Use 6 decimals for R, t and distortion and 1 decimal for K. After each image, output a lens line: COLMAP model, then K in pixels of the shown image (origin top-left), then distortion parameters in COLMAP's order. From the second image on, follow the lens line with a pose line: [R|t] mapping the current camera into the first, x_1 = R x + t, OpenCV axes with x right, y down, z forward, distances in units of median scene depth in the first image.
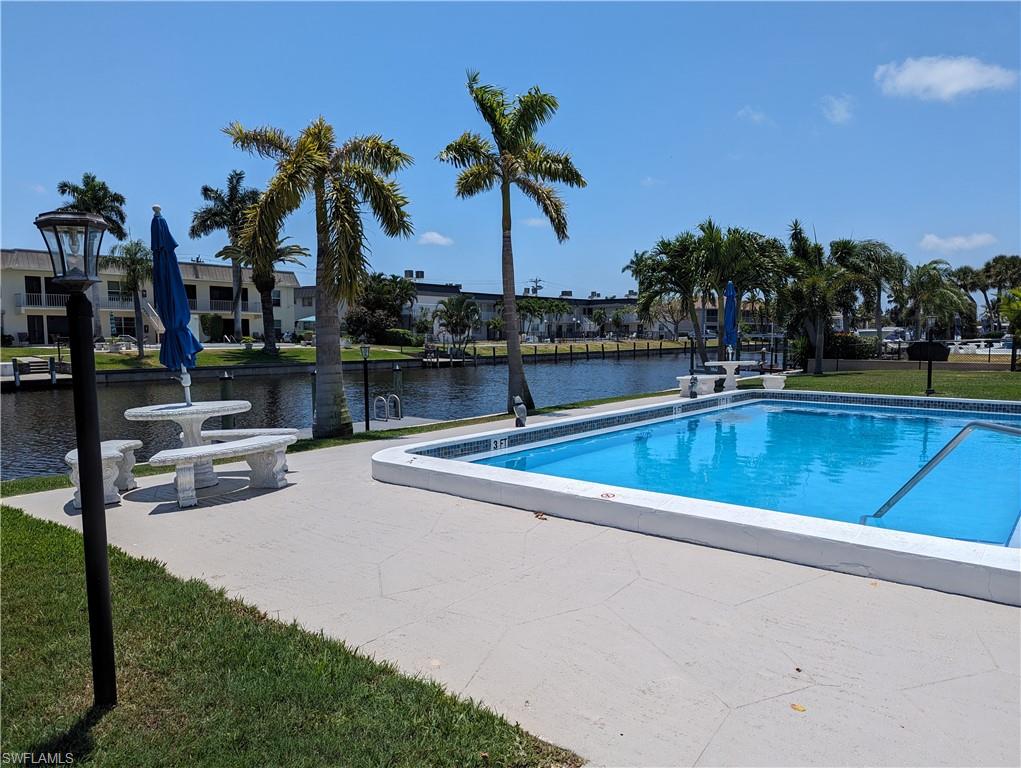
lens RADIAL K [[727.7, 0, 495.4], [0, 727.7, 405.6], [0, 0, 1]] dist [0.063211, -0.028299]
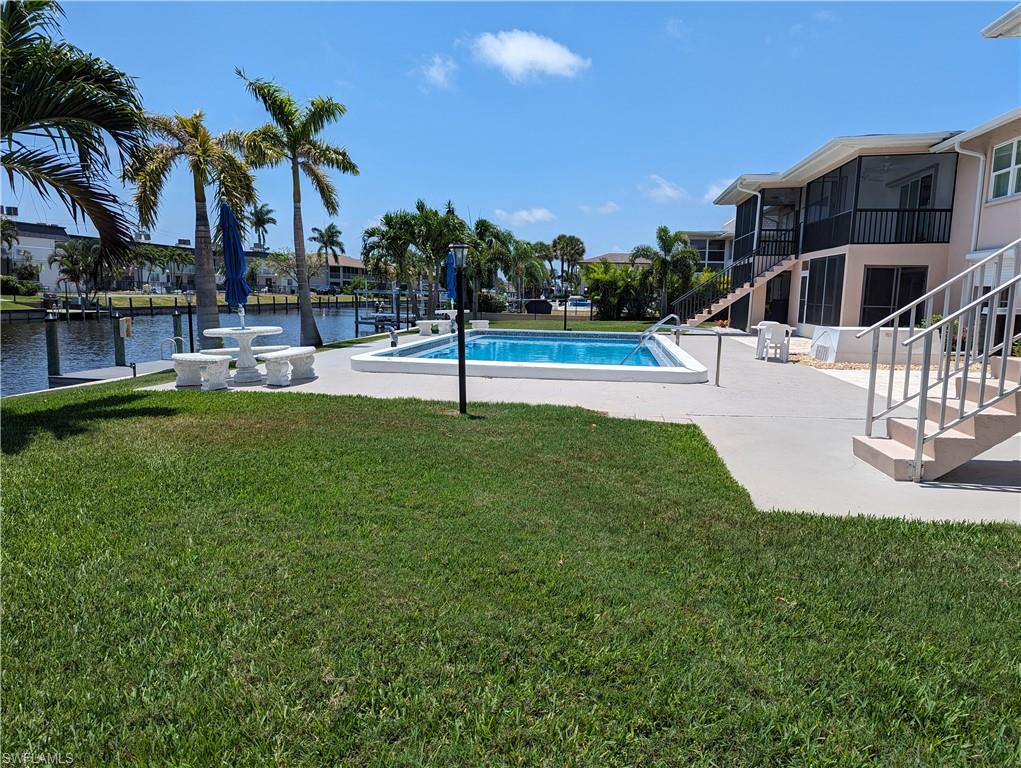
lens RADIAL K [[727.7, 0, 511.2], [0, 727.7, 388.5], [0, 0, 1]] dist [0.063211, -0.028299]
pose [[0.857791, -0.049618, 0.511598, -0.082647], [0.030687, 0.998498, 0.045389, 0.008427], [-0.513081, -0.023235, 0.858025, -0.070626]]
